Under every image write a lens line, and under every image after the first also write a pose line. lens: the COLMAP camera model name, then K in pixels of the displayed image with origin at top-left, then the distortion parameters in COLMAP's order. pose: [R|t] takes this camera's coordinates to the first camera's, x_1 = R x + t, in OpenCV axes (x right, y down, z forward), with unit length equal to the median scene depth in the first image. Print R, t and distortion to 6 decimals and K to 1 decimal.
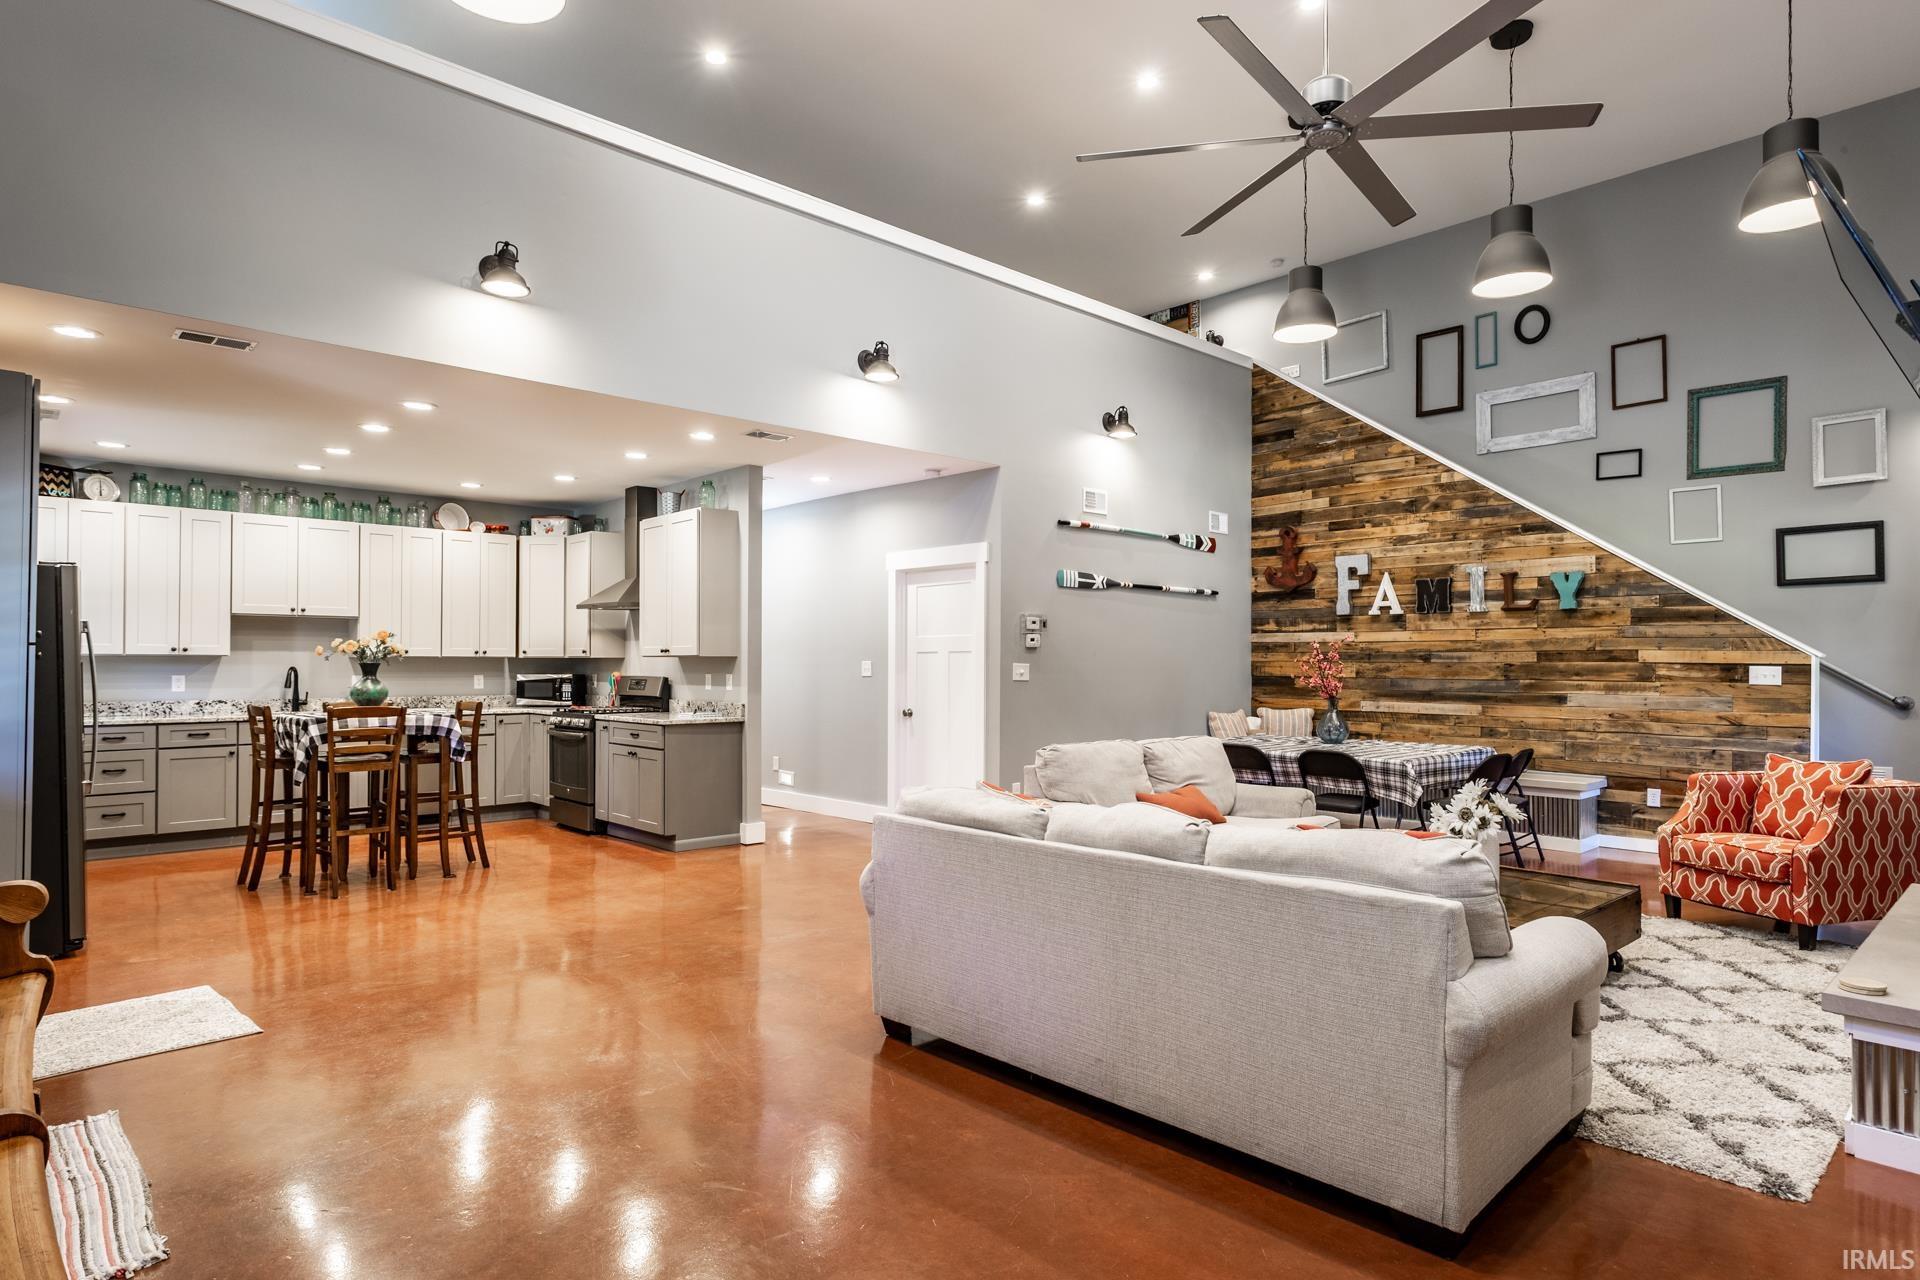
lens RADIAL K [[1026.0, 0, 966.9], [0, 1026.0, 656.0], [0, 0, 1]] dist [-0.008444, 0.007035]
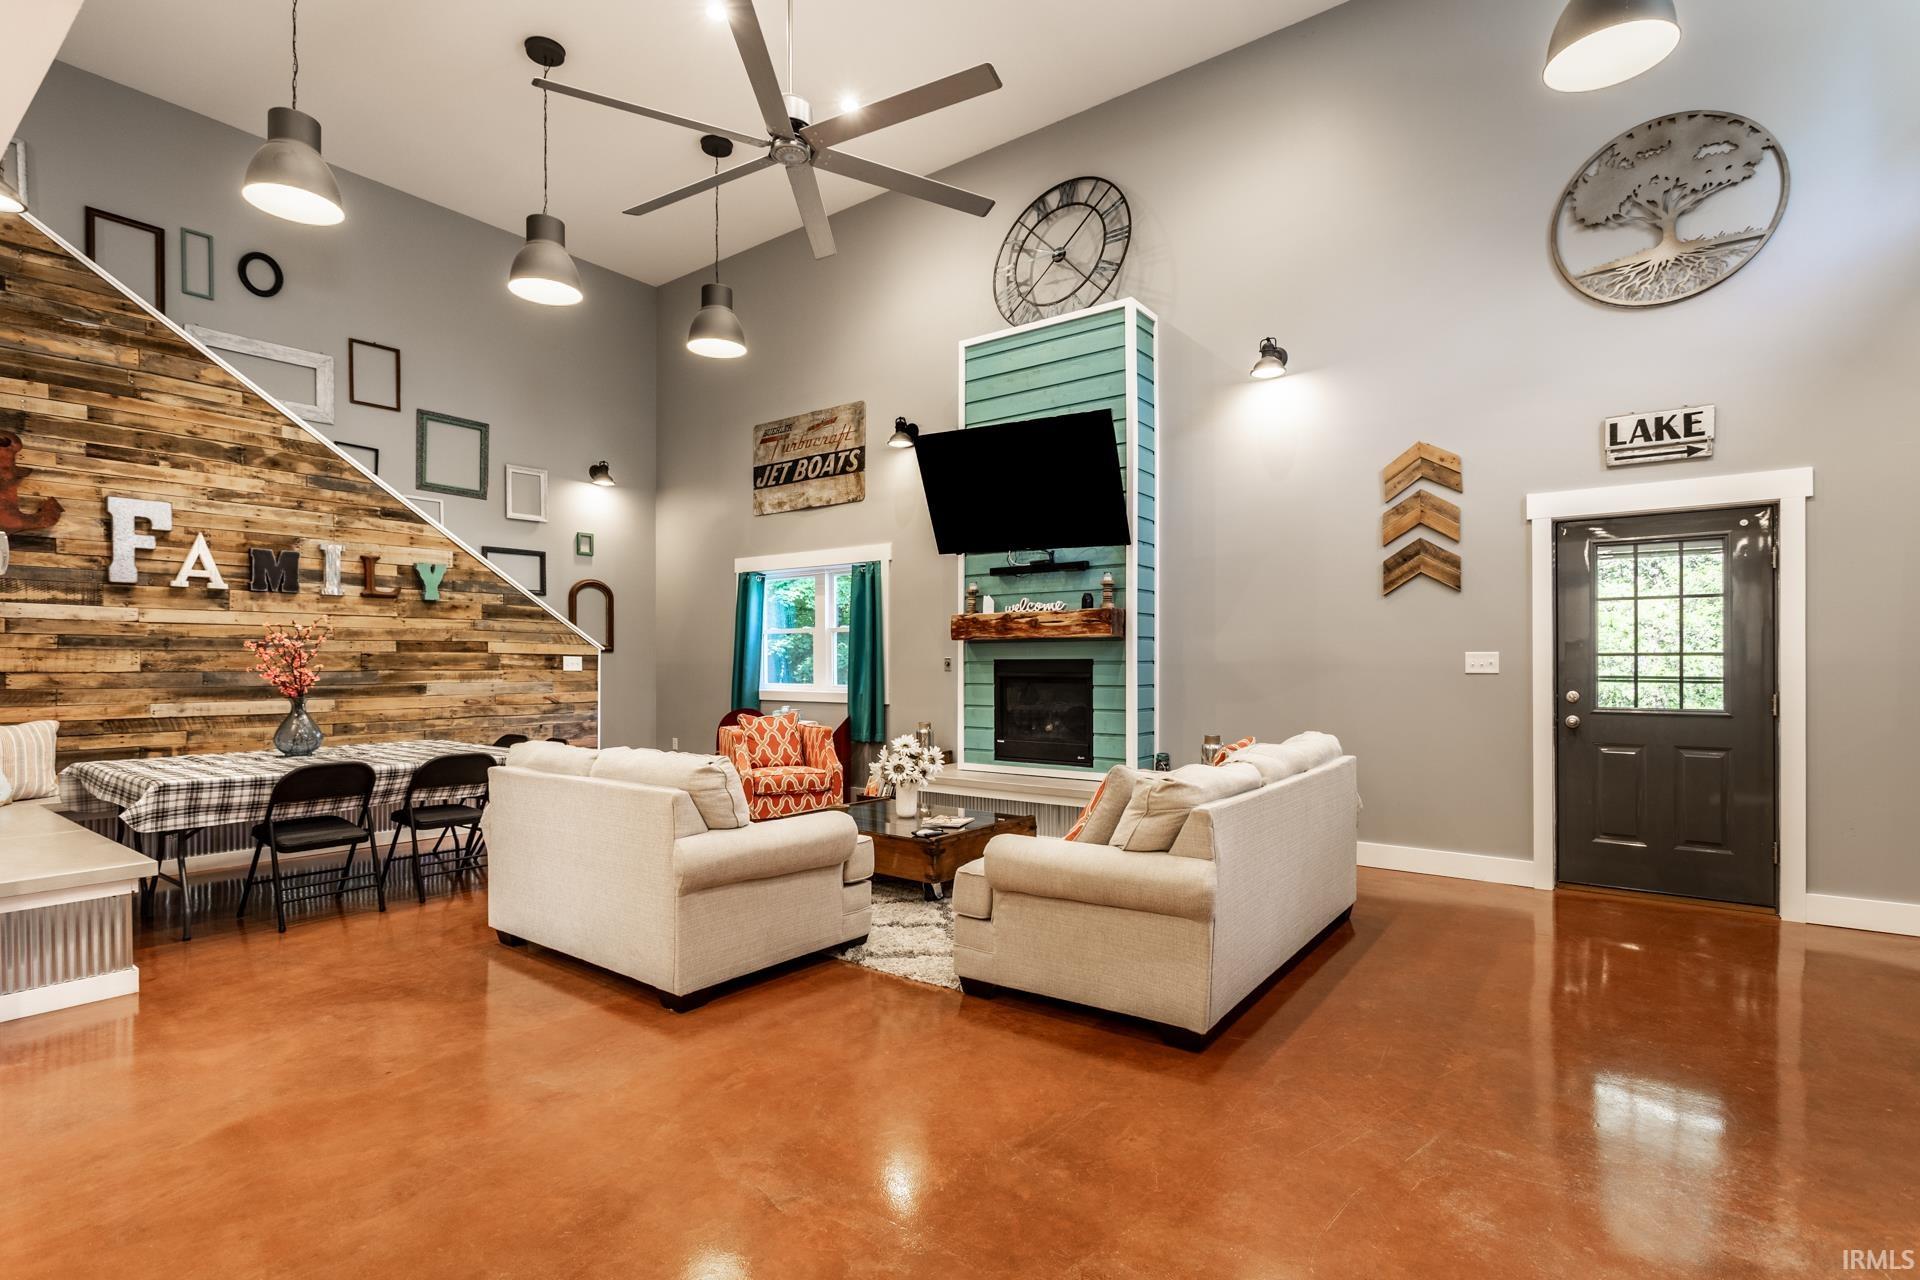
lens RADIAL K [[929.6, 0, 950.2], [0, 929.6, 658.1], [0, 0, 1]] dist [0.004684, 0.002175]
pose [[-0.160831, 0.003878, 0.986974, -0.393637], [-0.005003, 0.999976, -0.004744, 0.012952], [-0.986969, -0.005701, -0.160807, 0.611279]]
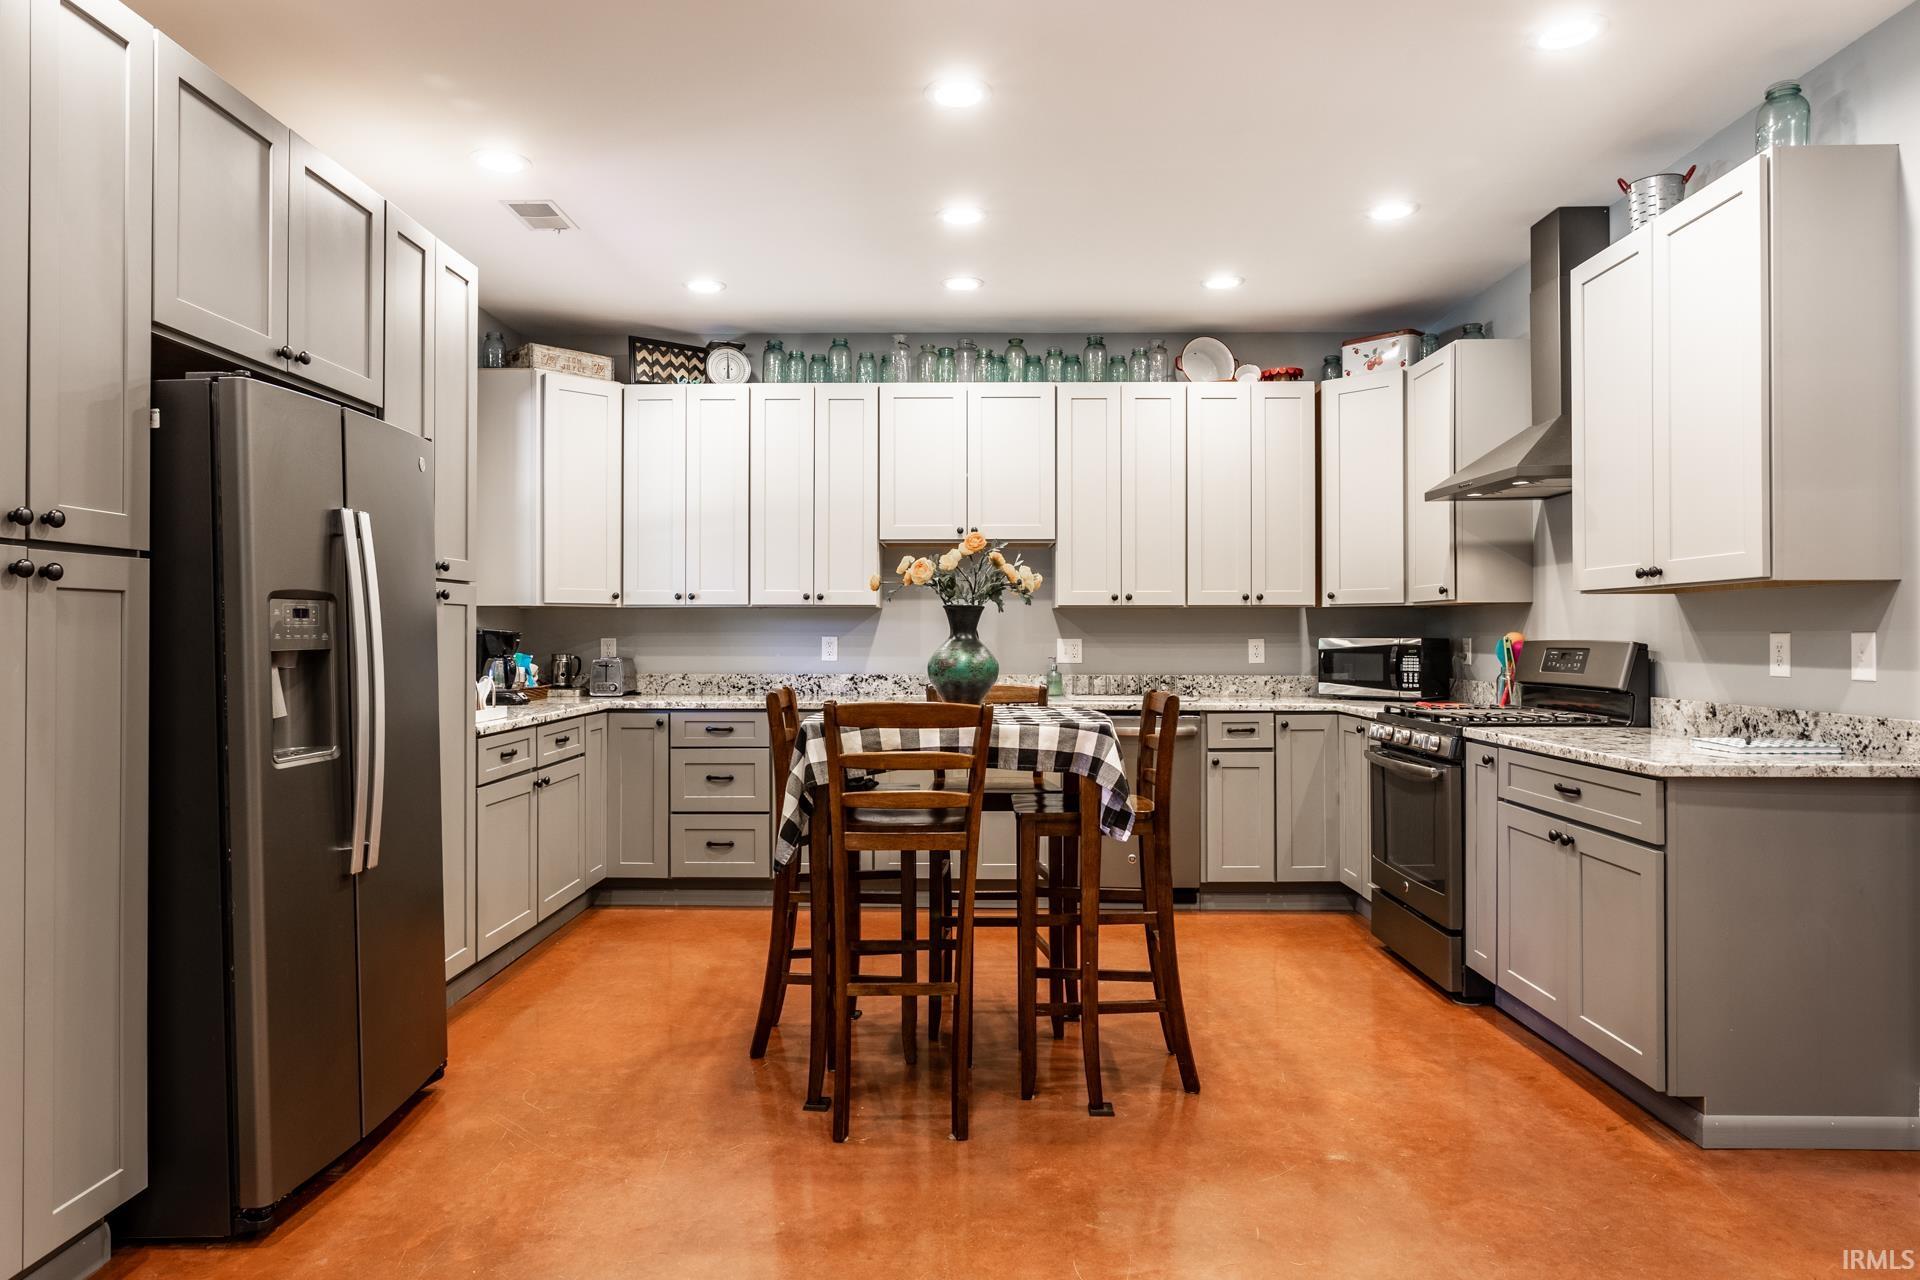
lens RADIAL K [[1143.7, 0, 932.8], [0, 1143.7, 630.0], [0, 0, 1]] dist [-0.025701, 0.008907]
pose [[0.700075, -0.004861, -0.714052, -0.171130], [0.007084, 0.999975, 0.000137, 0.013900], [0.714034, -0.005154, 0.700092, 0.487090]]
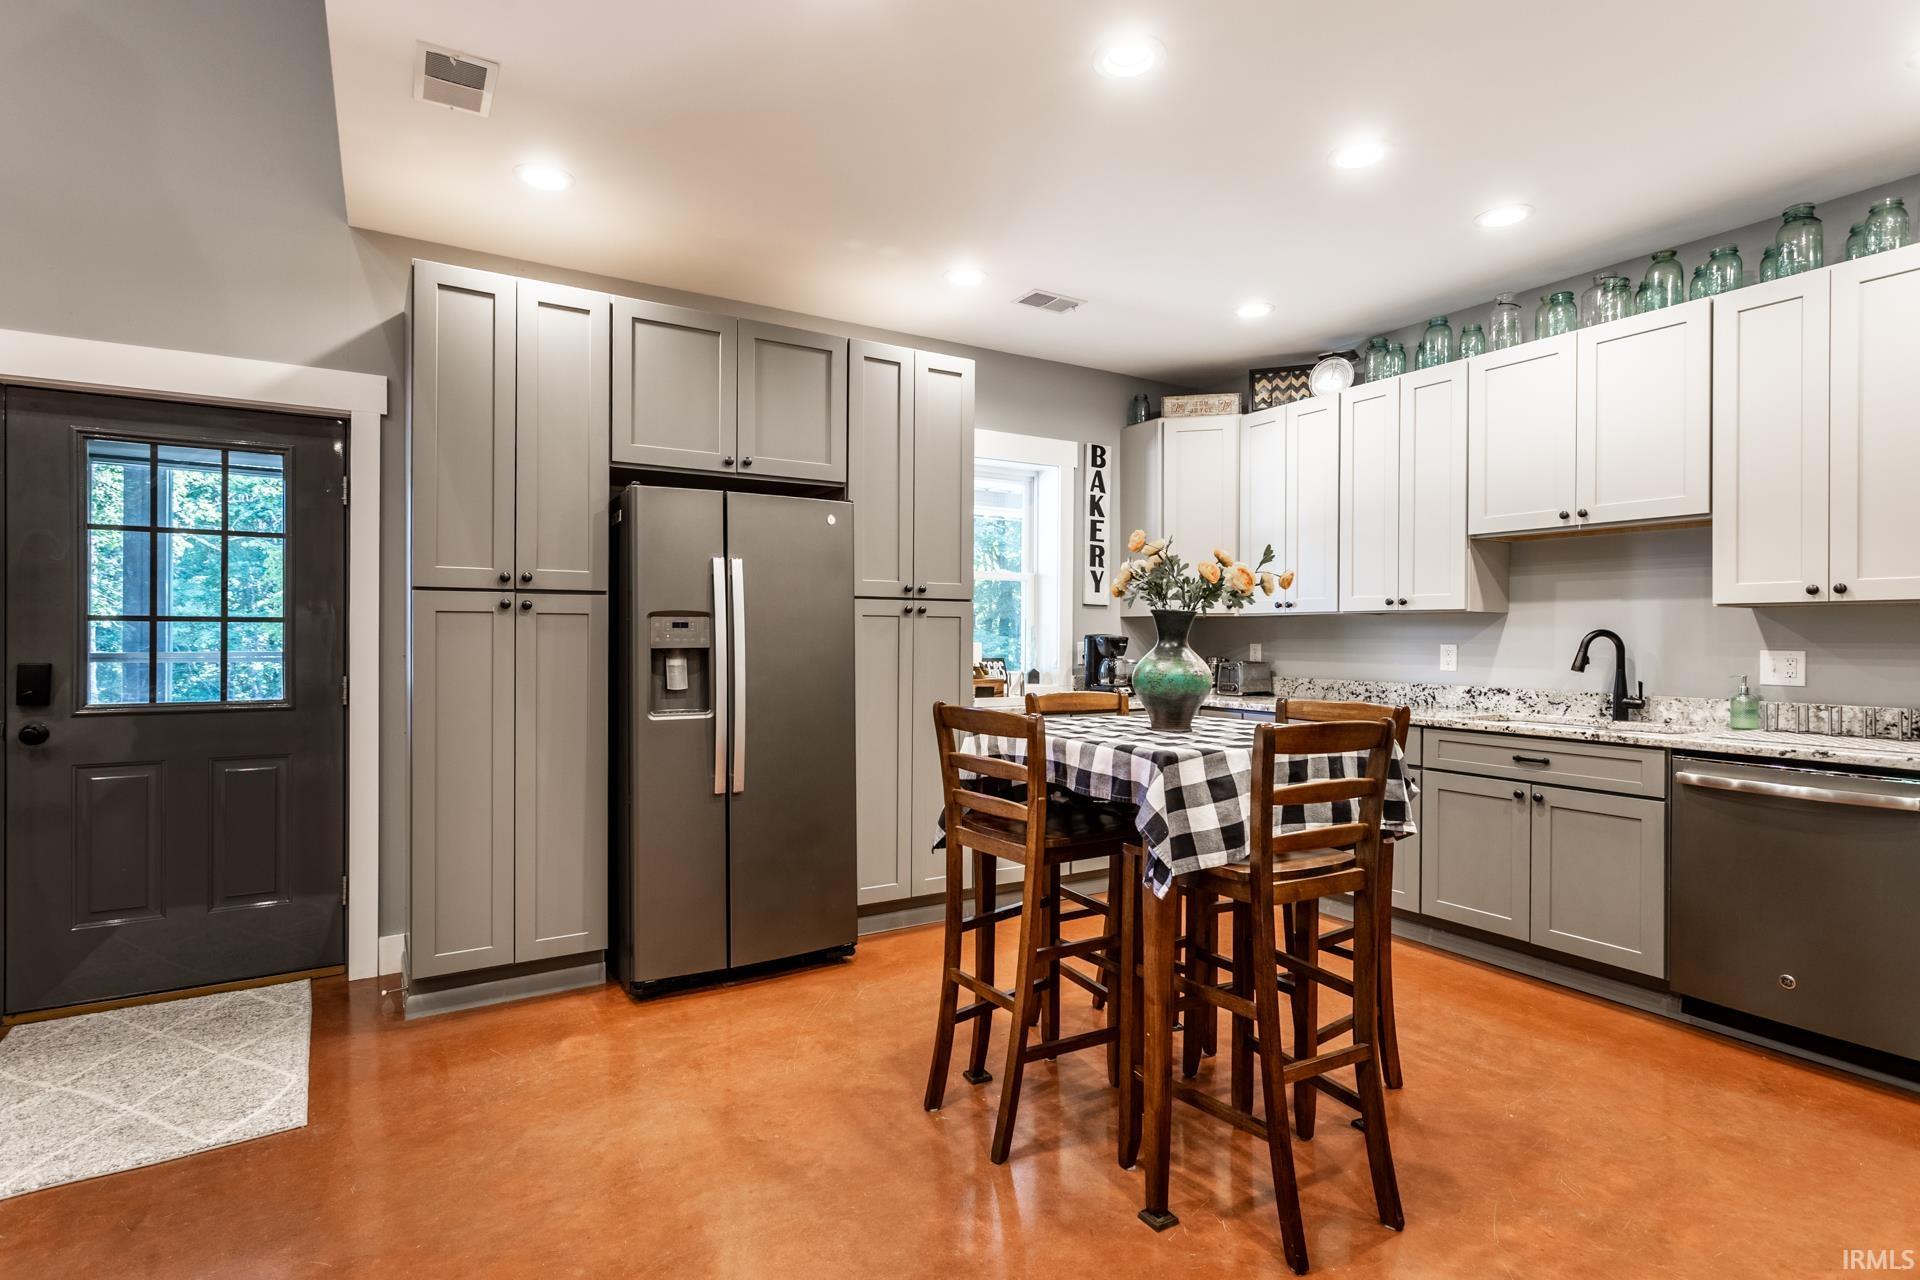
lens RADIAL K [[929.6, 0, 948.2], [0, 929.6, 635.2], [0, 0, 1]] dist [0.004684, 0.002175]
pose [[-0.225380, -0.004933, -0.974258, -0.141598], [0.001789, 0.999983, -0.005477, 0.014865], [0.974269, -0.002977, -0.225368, 0.780271]]
